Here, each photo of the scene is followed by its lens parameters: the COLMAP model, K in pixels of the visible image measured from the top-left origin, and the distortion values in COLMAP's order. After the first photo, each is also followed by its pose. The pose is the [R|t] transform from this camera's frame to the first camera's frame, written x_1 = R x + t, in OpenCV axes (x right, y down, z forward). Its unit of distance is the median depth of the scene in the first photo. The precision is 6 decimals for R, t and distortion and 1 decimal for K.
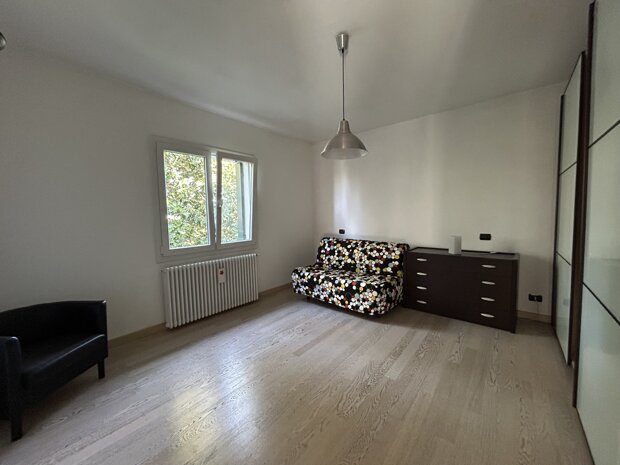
lens RADIAL K [[250.2, 0, 310.1], [0, 250.2, 231.9], [0, 0, 1]] dist [-0.000159, 0.000121]
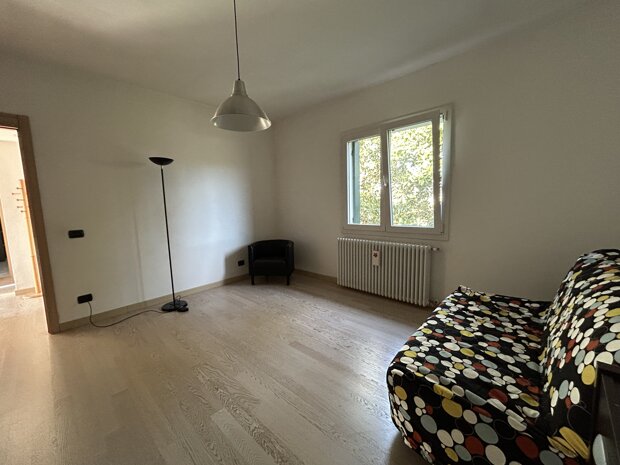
lens RADIAL K [[250.2, 0, 310.1], [0, 250.2, 231.9], [0, 0, 1]] dist [-0.000159, 0.000121]
pose [[-0.067967, 0.141277, -0.987634, 0.582654], [-0.036617, 0.988903, 0.143978, -0.053159], [0.997015, 0.045950, -0.062039, 0.774186]]
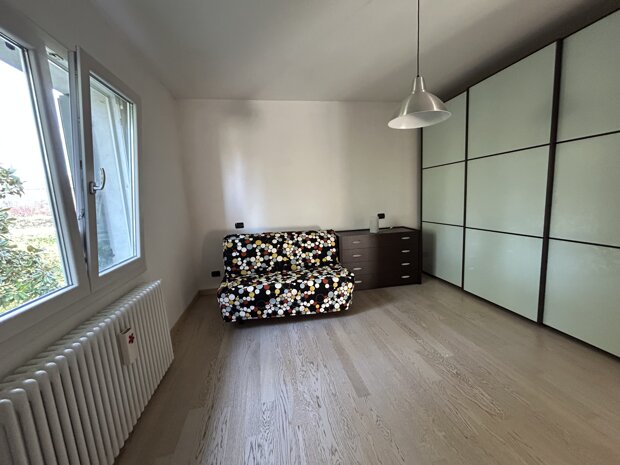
lens RADIAL K [[250.2, 0, 310.1], [0, 250.2, 231.9], [0, 0, 1]] dist [-0.000159, 0.000121]
pose [[0.640469, -0.118851, 0.758731, -0.446257], [0.093924, 0.992658, 0.076210, -0.027783], [-0.762219, 0.022453, 0.646930, 0.451945]]
